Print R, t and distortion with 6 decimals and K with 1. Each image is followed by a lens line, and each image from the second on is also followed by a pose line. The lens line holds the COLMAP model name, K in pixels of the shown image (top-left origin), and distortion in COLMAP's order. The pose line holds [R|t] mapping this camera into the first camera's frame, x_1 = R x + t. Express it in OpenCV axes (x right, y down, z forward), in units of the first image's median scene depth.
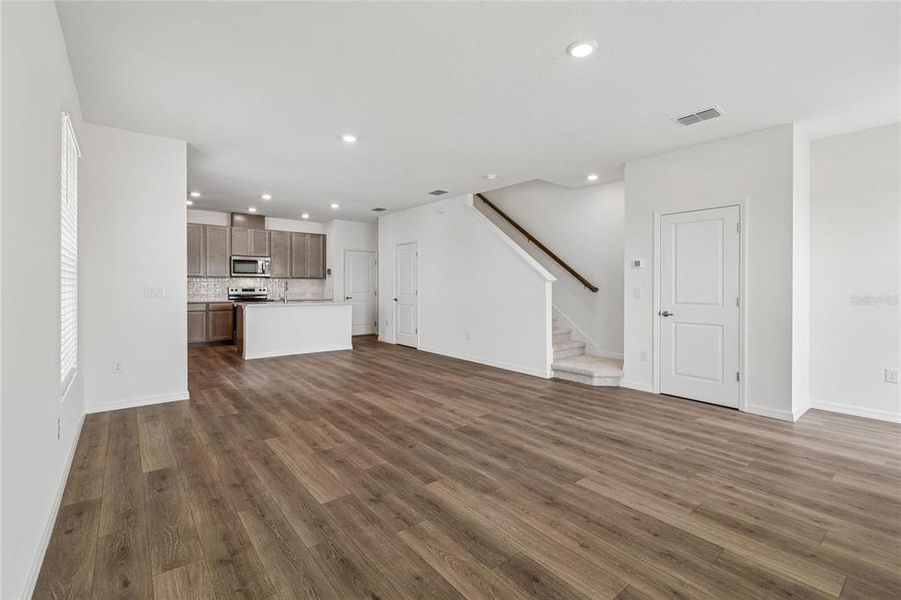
lens RADIAL K [[400.6, 0, 454.8], [0, 400.6, 288.3], [0, 0, 1]] dist [0.003581, -0.003813]
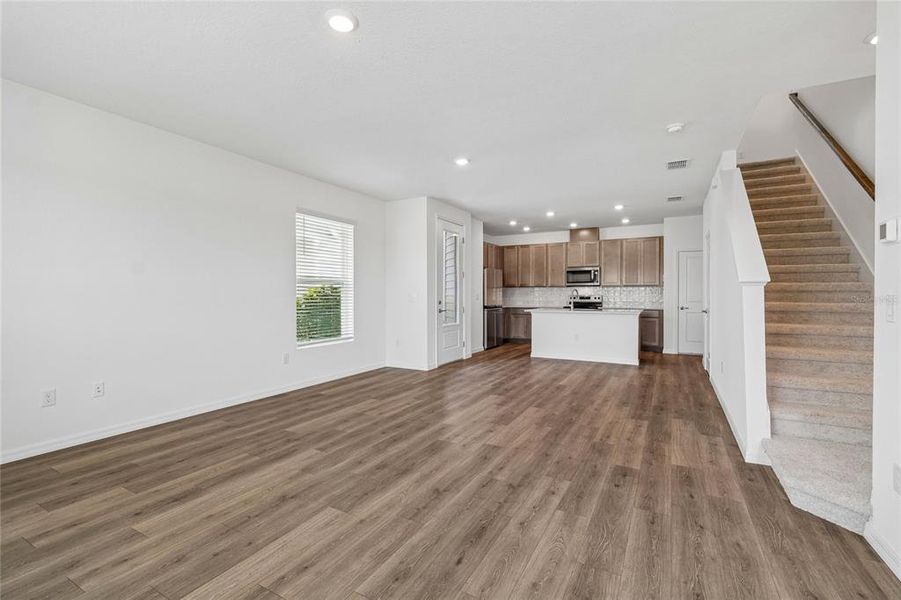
lens RADIAL K [[400.6, 0, 455.0], [0, 400.6, 295.5], [0, 0, 1]] dist [0.003581, -0.003813]
pose [[0.379485, 0.000118, -0.925198, 0.894792], [-0.004616, 0.999988, -0.001766, 0.003206], [0.925186, 0.004940, 0.379481, 0.654488]]
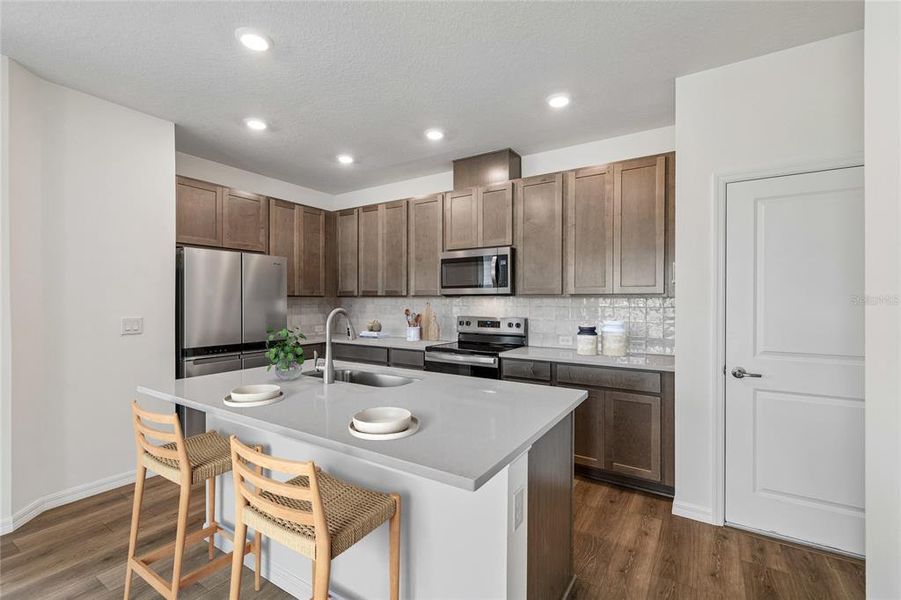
lens RADIAL K [[400.6, 0, 452.3], [0, 400.6, 298.6], [0, 0, 1]] dist [0.003581, -0.003813]
pose [[0.322581, -0.006772, -0.946518, -0.240463], [-0.007149, 0.999928, -0.009590, -0.049885], [0.946515, 0.009860, 0.322509, 2.039669]]
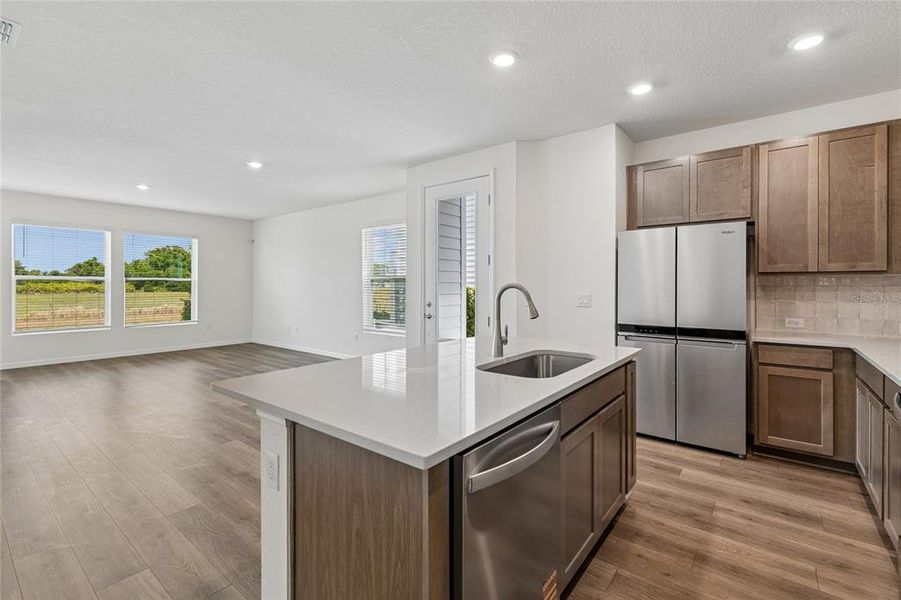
lens RADIAL K [[400.6, 0, 449.2], [0, 400.6, 284.9], [0, 0, 1]] dist [0.003581, -0.003813]
pose [[-0.976330, -0.006051, -0.216202, -0.671083], [-0.007128, 0.999966, 0.004205, -0.038581], [0.216169, 0.005647, -0.976340, 2.654040]]
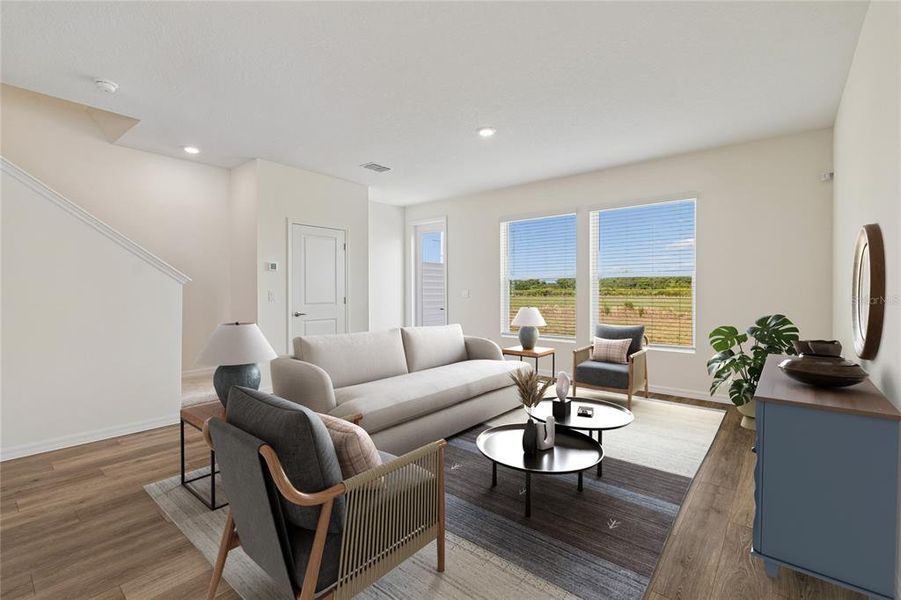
lens RADIAL K [[400.6, 0, 458.7], [0, 400.6, 292.0], [0, 0, 1]] dist [0.003581, -0.003813]
pose [[-0.198488, -0.010381, 0.980048, -0.817450], [0.006373, 0.999909, 0.011882, -0.011207], [-0.980083, 0.008604, -0.198403, 1.015560]]
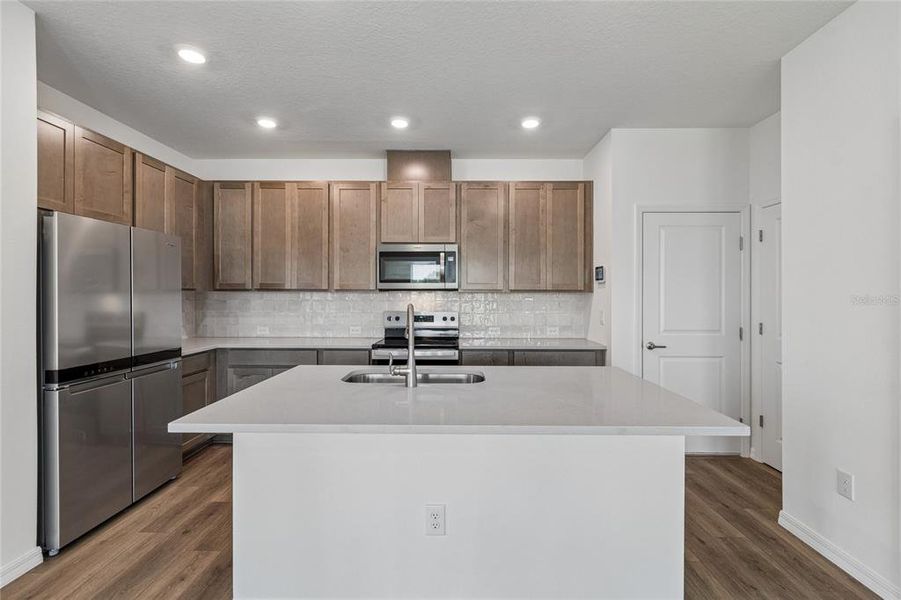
lens RADIAL K [[400.6, 0, 455.6], [0, 400.6, 294.4], [0, 0, 1]] dist [0.003581, -0.003813]
pose [[0.776829, -0.003307, -0.629703, -0.483825], [-0.004197, 0.999937, -0.010428, -0.047079], [0.629698, 0.010744, 0.776766, 1.669540]]
